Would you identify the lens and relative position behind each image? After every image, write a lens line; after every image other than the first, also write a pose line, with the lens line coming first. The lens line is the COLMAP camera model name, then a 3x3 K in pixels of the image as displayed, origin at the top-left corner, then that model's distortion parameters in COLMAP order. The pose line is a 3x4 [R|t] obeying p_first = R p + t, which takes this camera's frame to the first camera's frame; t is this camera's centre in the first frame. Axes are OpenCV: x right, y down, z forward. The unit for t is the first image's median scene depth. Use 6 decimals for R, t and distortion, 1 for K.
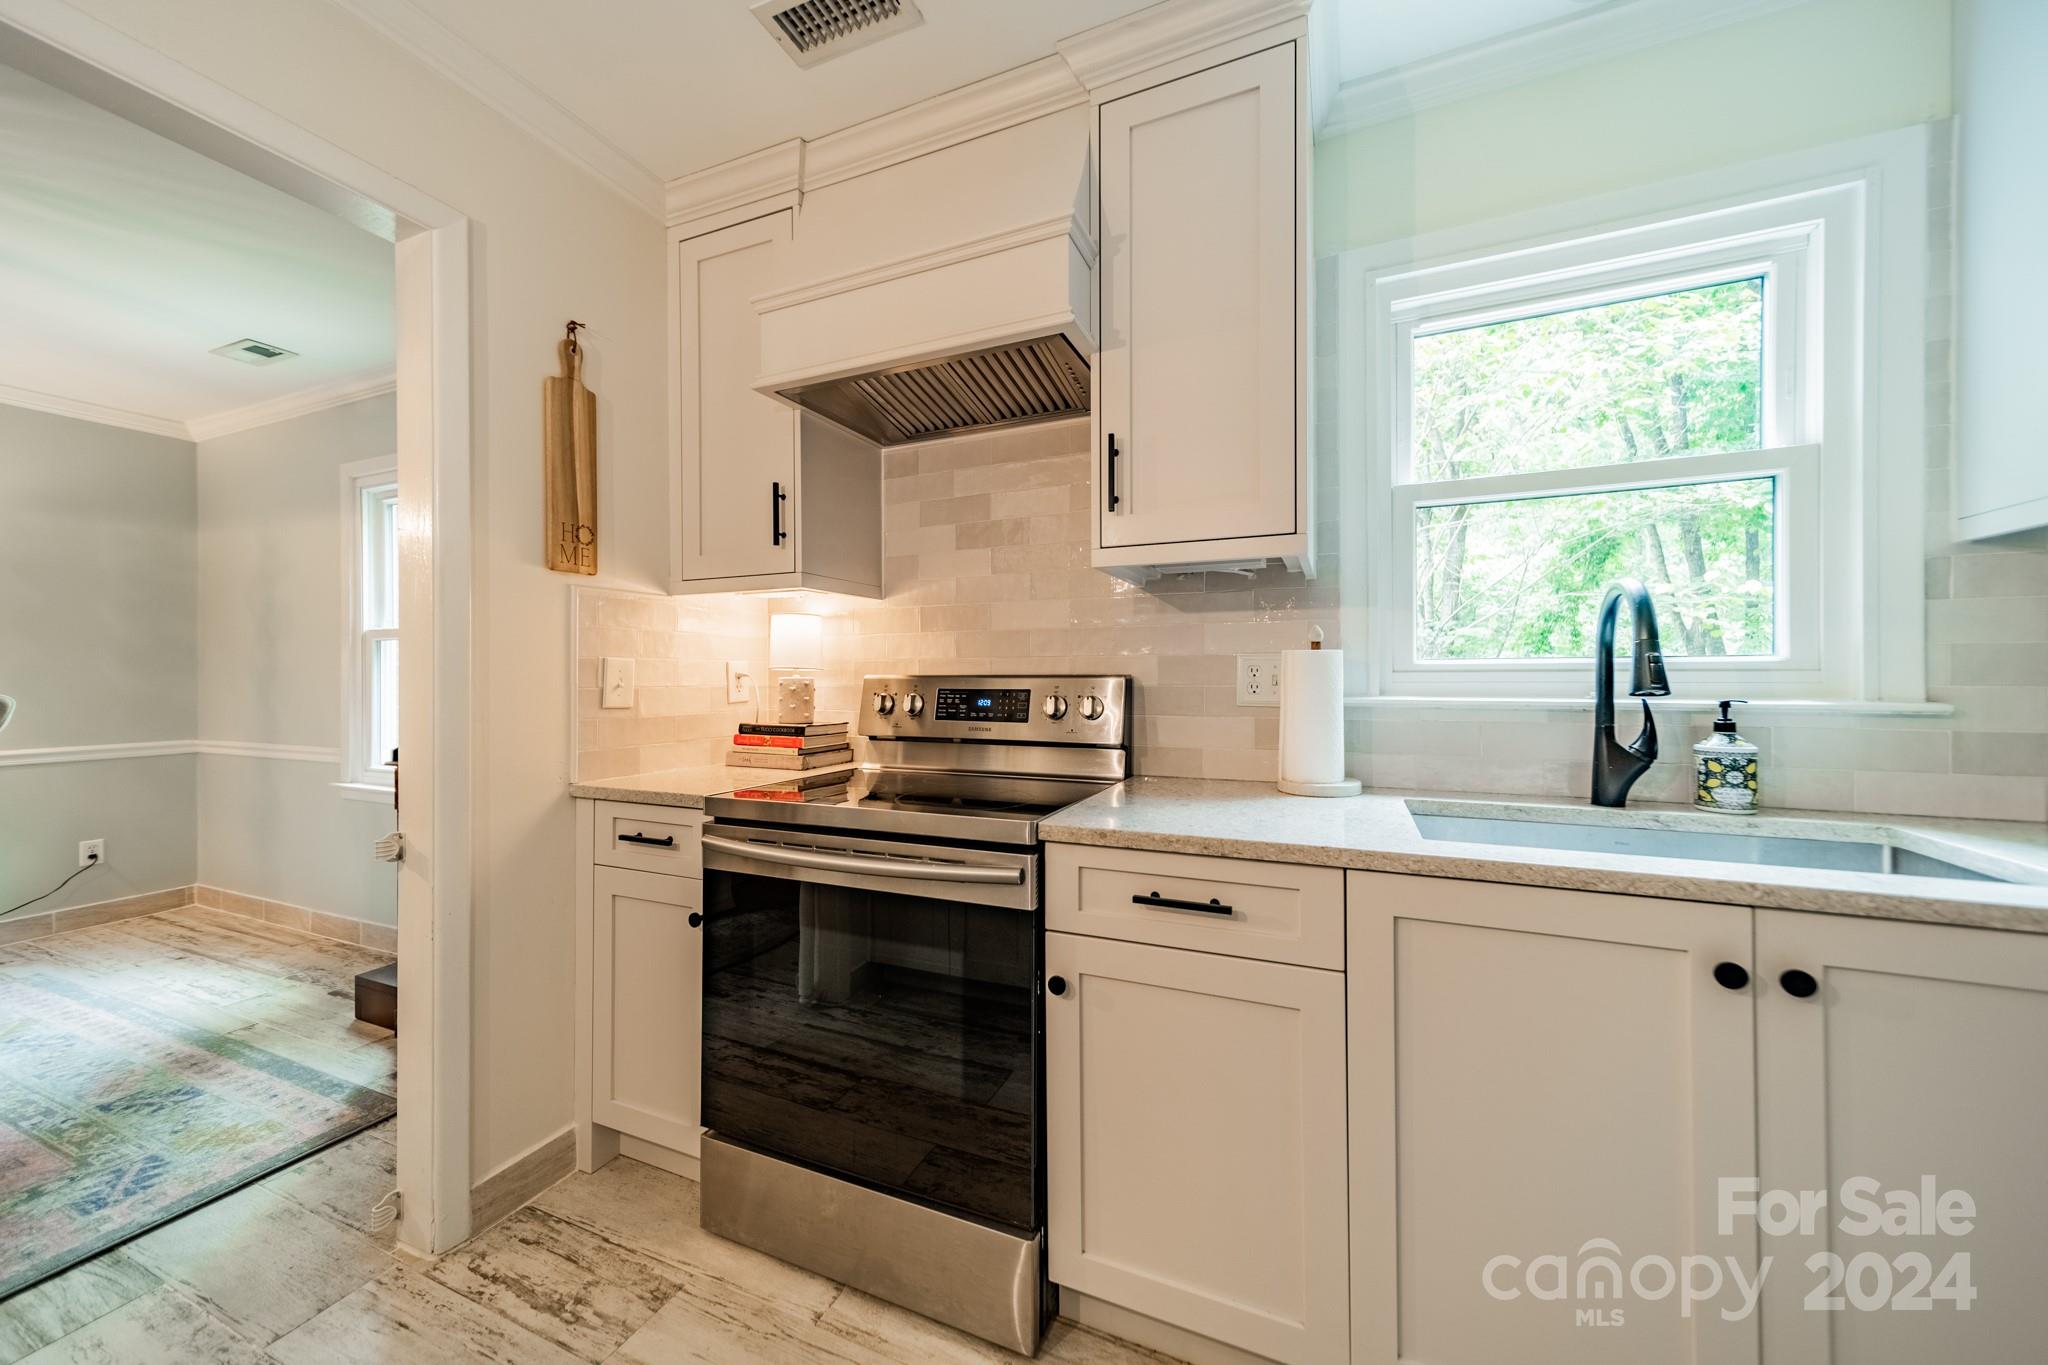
lens RADIAL K [[727.8, 0, 1030.7], [0, 727.8, 676.6], [0, 0, 1]] dist [0.009906, -0.000055]
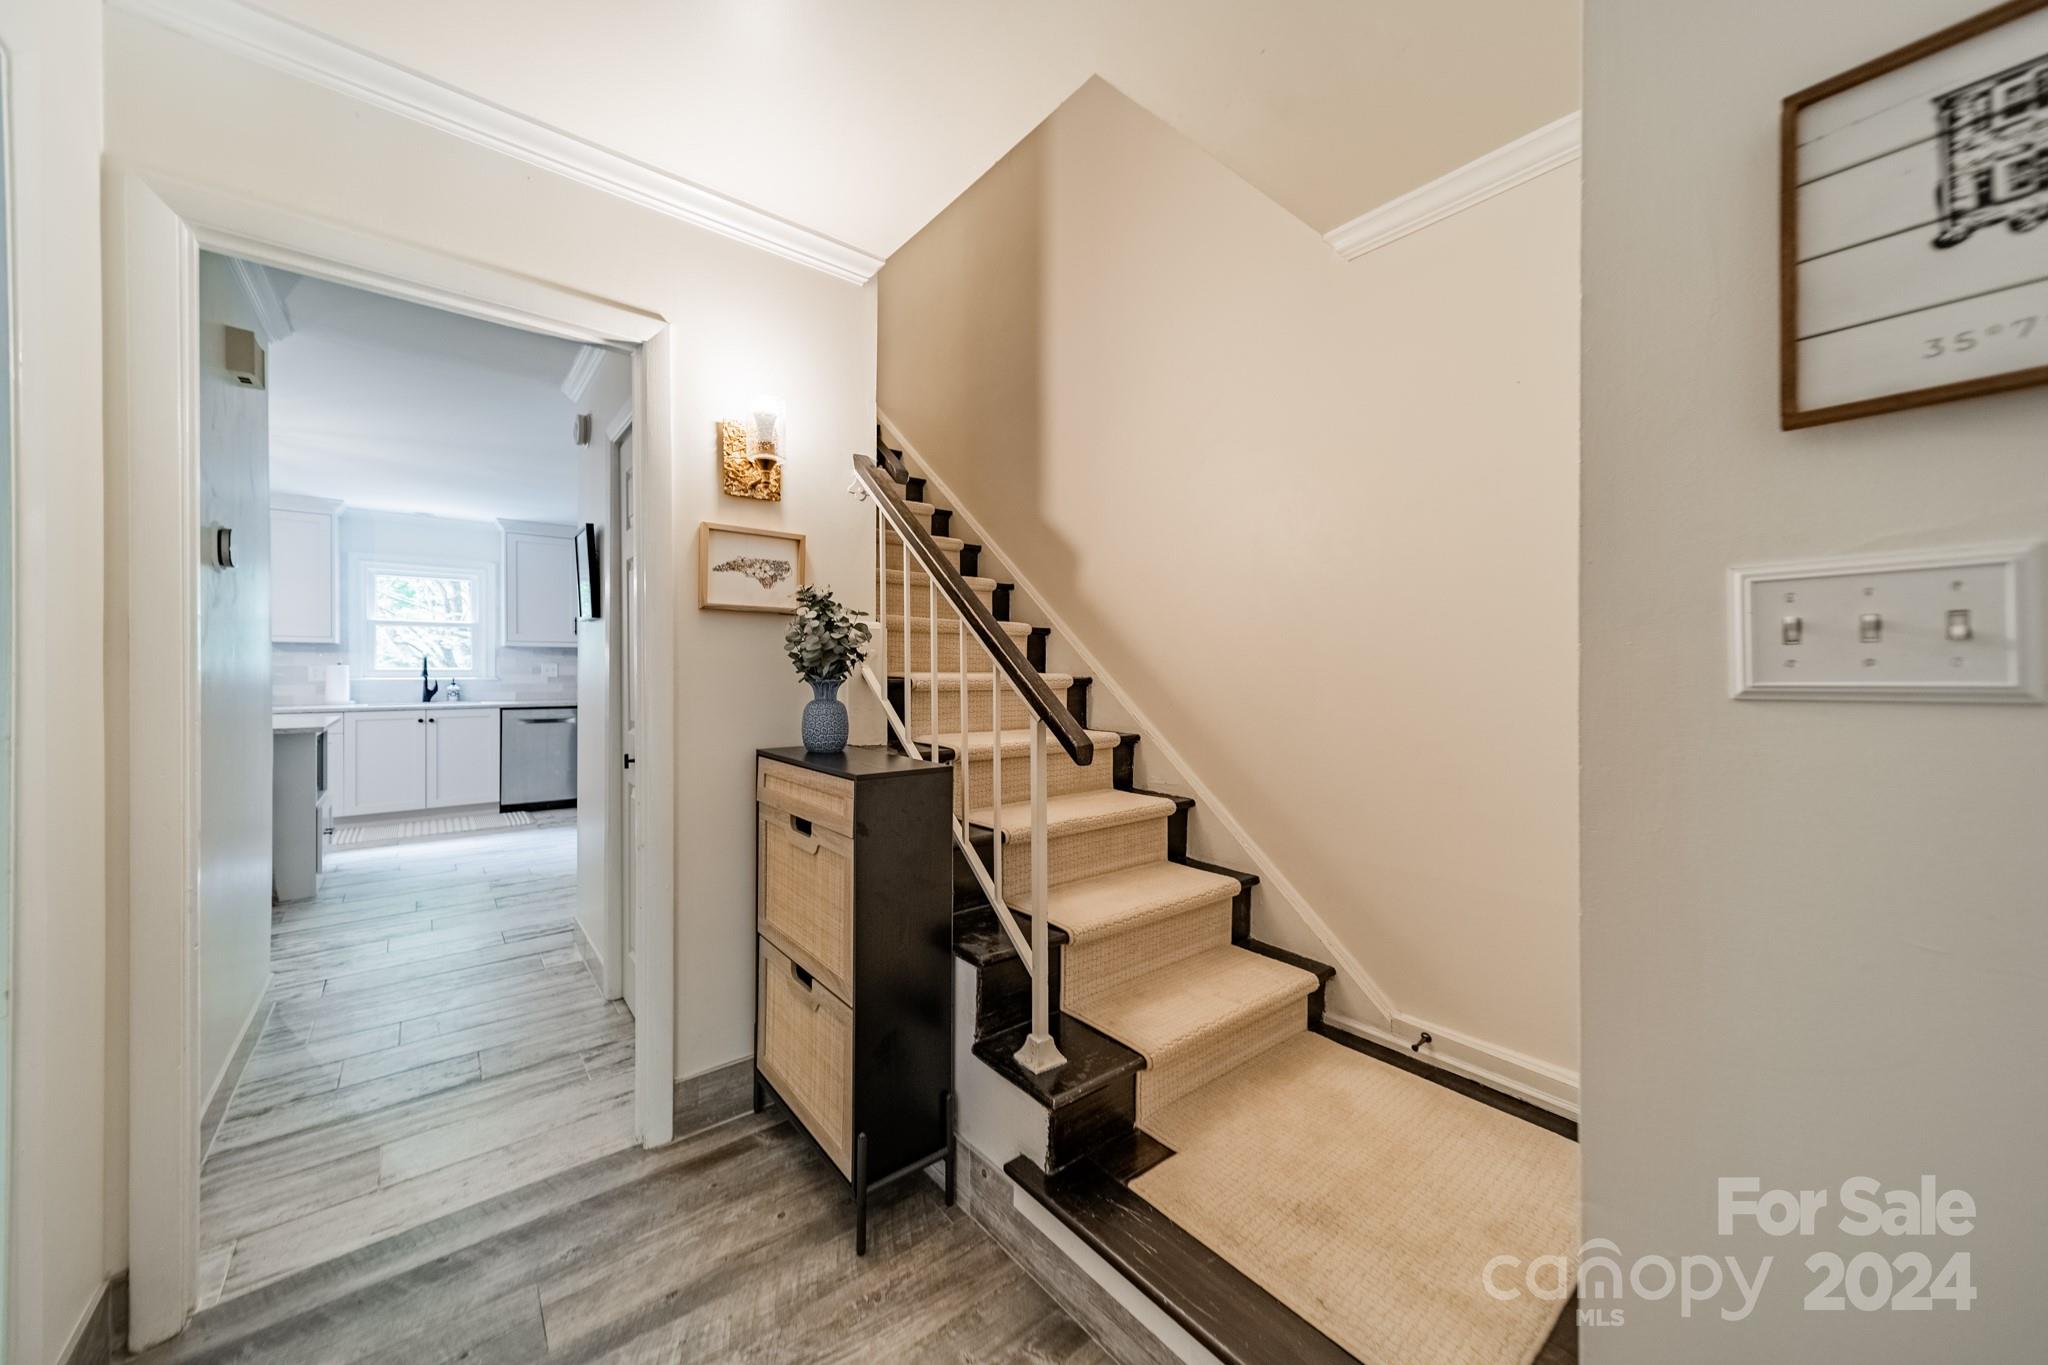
lens RADIAL K [[727.8, 0, 1030.1], [0, 727.8, 670.6], [0, 0, 1]] dist [0.009906, -0.000055]
pose [[0.450377, 0.003999, 0.892830, -1.179075], [-0.002227, 0.999992, -0.003356, -0.004417], [-0.892836, -0.000477, 0.450382, -3.309514]]
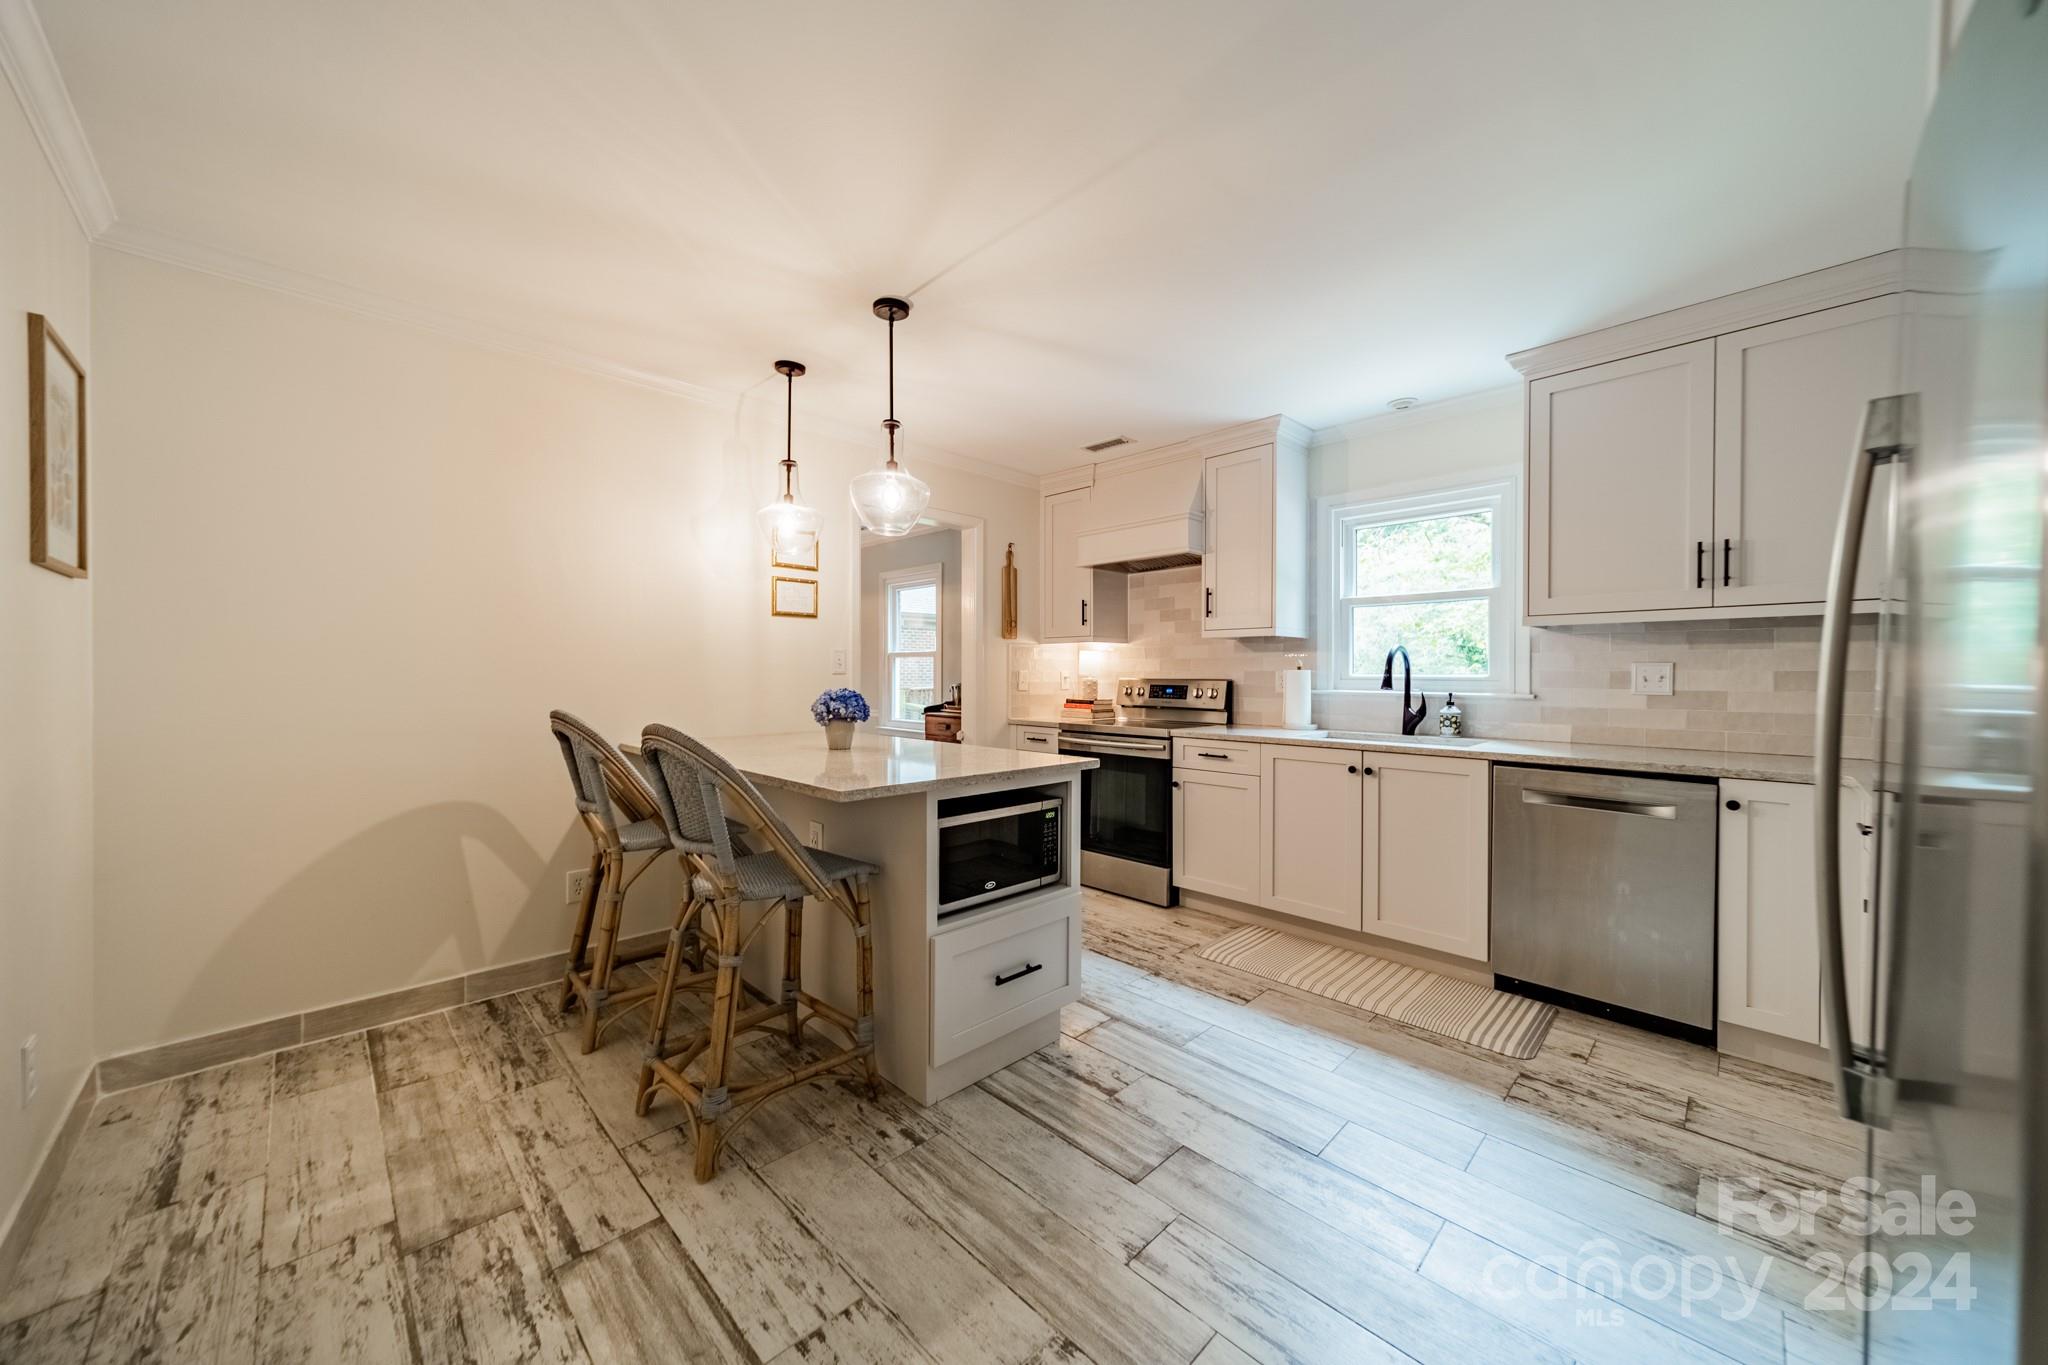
lens RADIAL K [[727.8, 0, 1026.0], [0, 727.8, 677.6], [0, 0, 1]] dist [0.009906, -0.000055]
pose [[0.925104, 0.007029, -0.379648, 0.421431], [-0.003850, 0.999951, 0.009133, -0.026886], [0.379693, -0.006988, 0.925086, -1.398423]]
